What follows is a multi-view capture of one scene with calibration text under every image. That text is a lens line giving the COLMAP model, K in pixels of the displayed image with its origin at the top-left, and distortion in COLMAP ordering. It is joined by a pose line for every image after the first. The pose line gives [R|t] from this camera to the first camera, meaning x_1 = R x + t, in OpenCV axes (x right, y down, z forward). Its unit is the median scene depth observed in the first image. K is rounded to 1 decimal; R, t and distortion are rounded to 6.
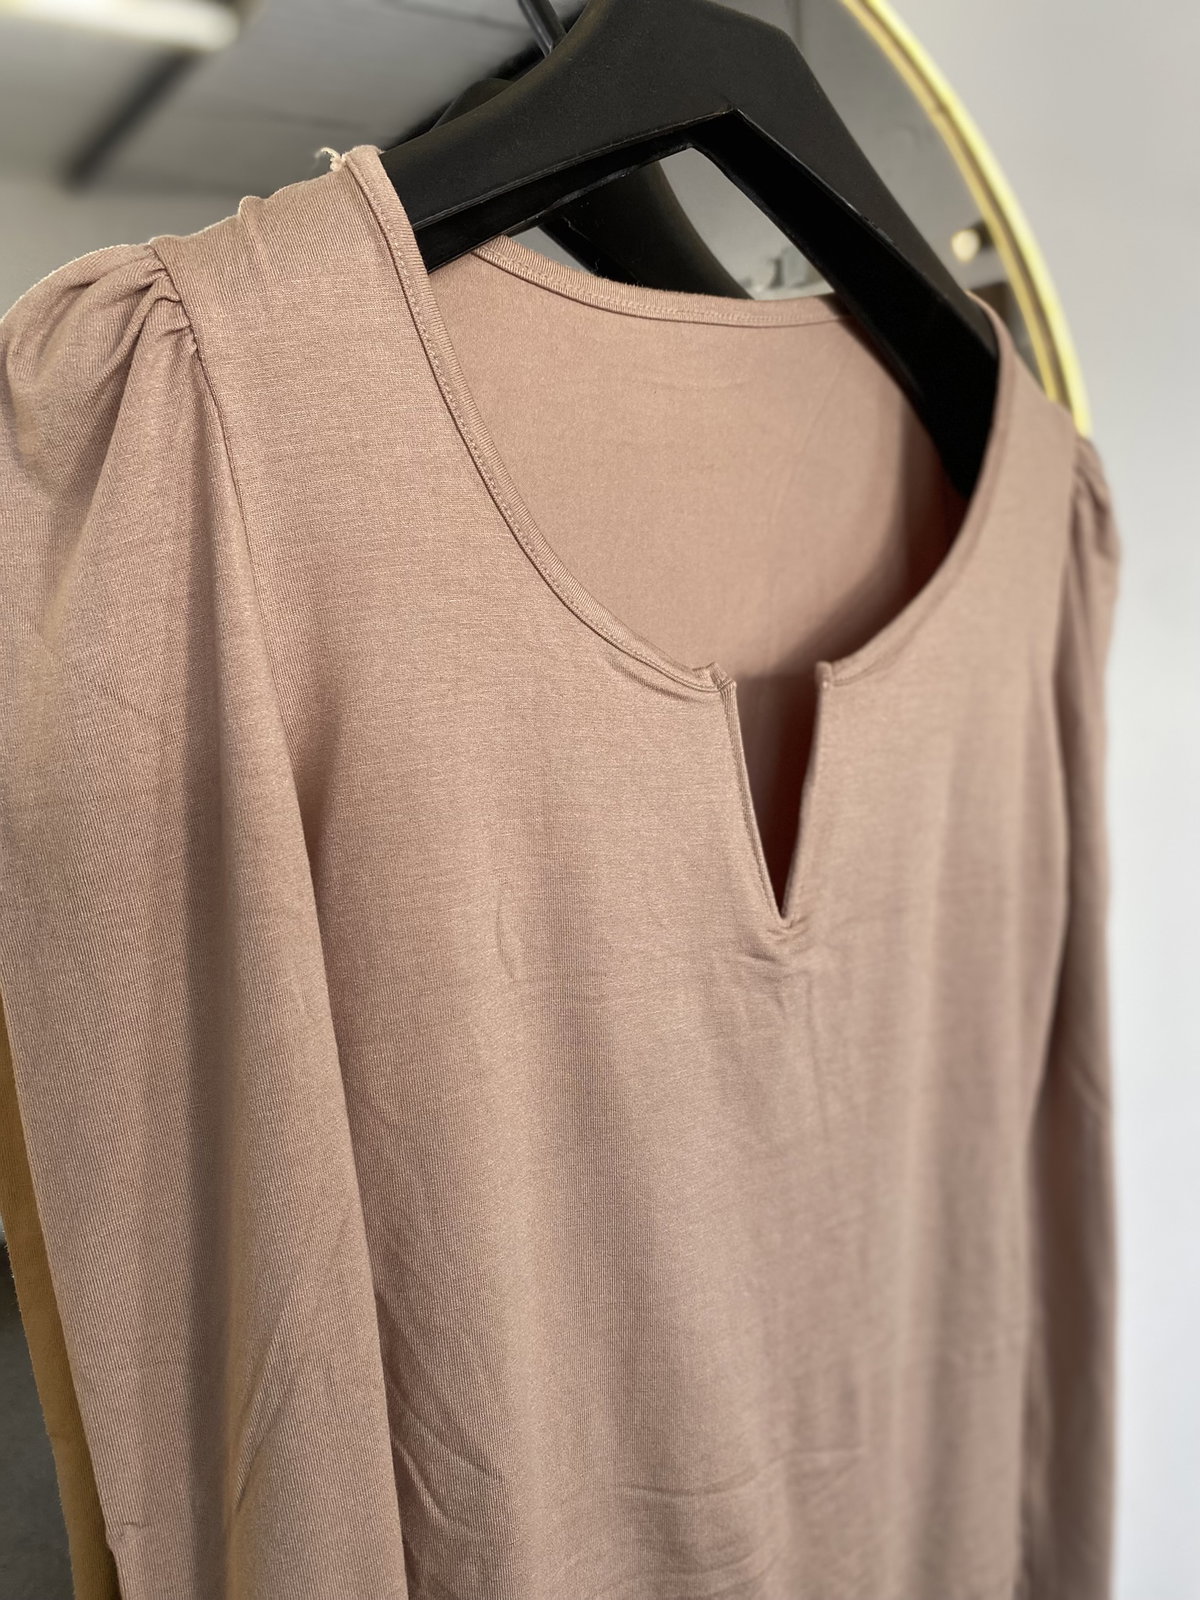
lens RADIAL K [[1245.2, 0, 600.0], [0, 1245.2, 800.0], [0, 0, 1]] dist [0.045034, -0.132580]
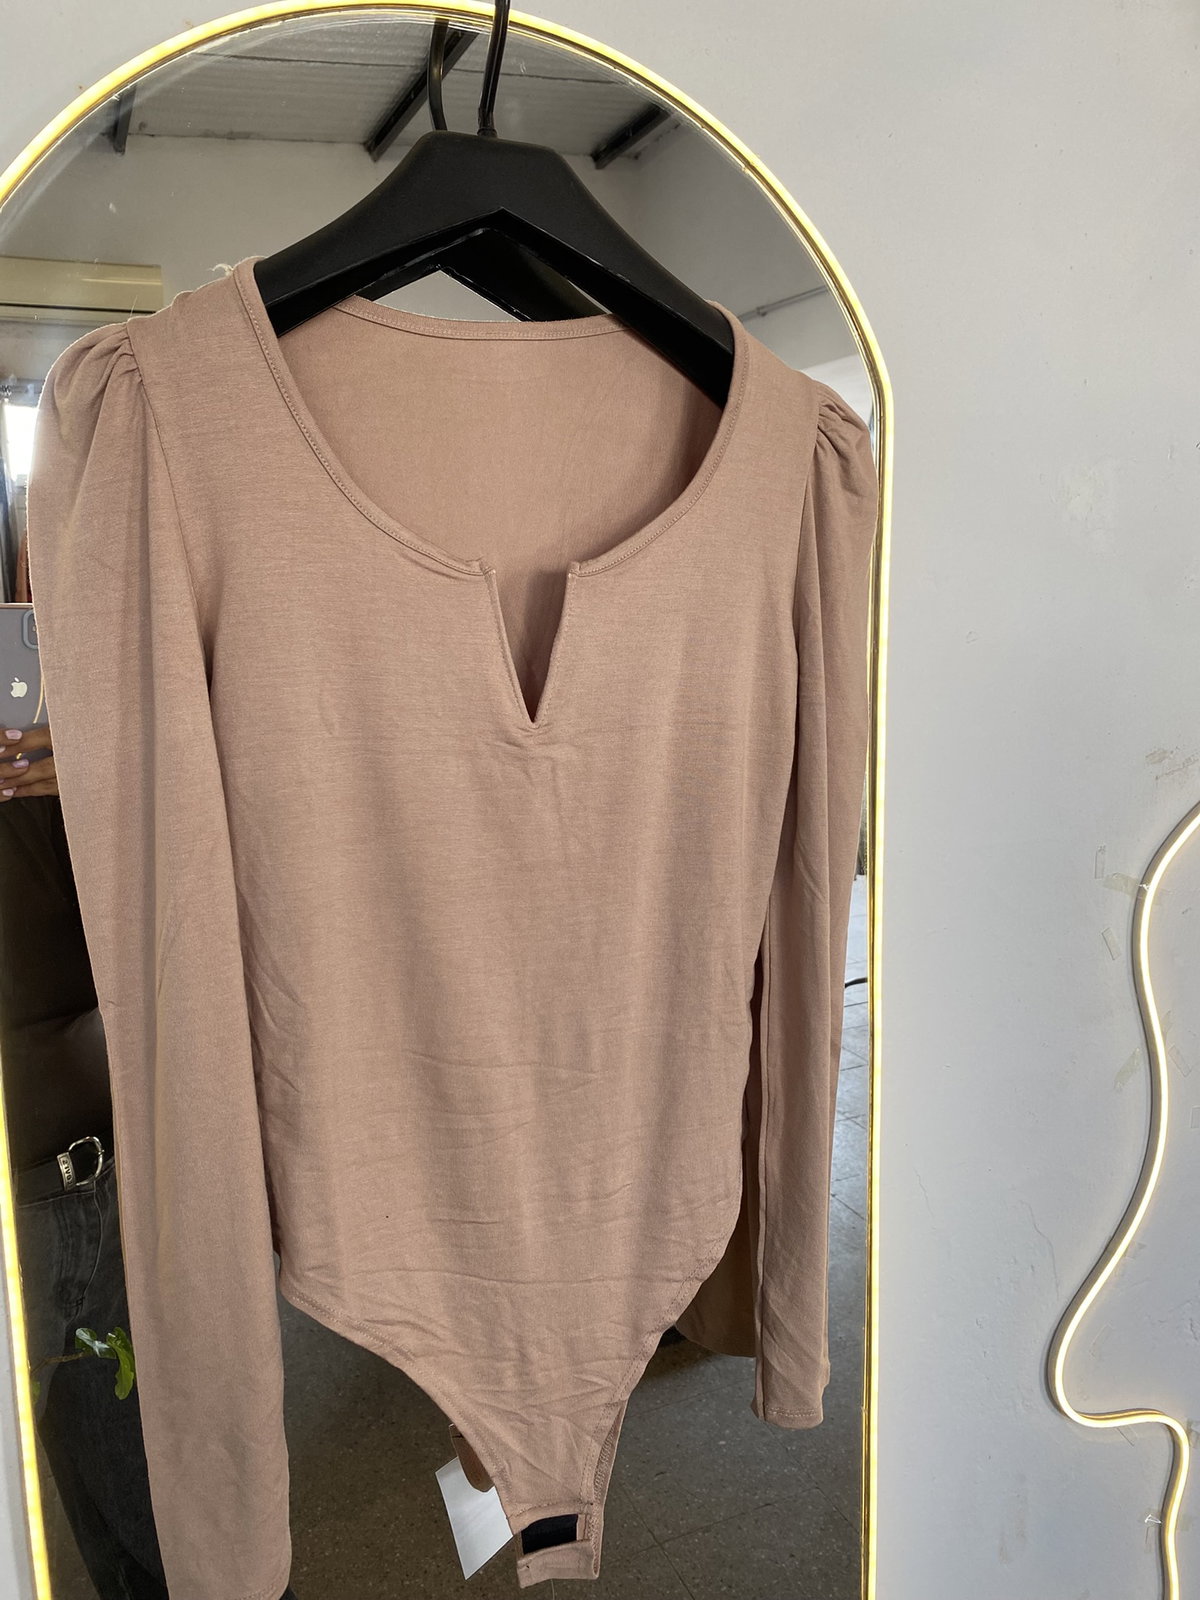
lens RADIAL K [[1189.6, 0, 600.0], [0, 1189.6, 800.0], [0, 0, 1]] dist [0.057484, -0.171352]
pose [[0.976098, 0.056933, -0.209741, 0.587658], [-0.046083, 0.997352, 0.056261, 0.110573], [0.212389, -0.045251, 0.976137, -0.500603]]
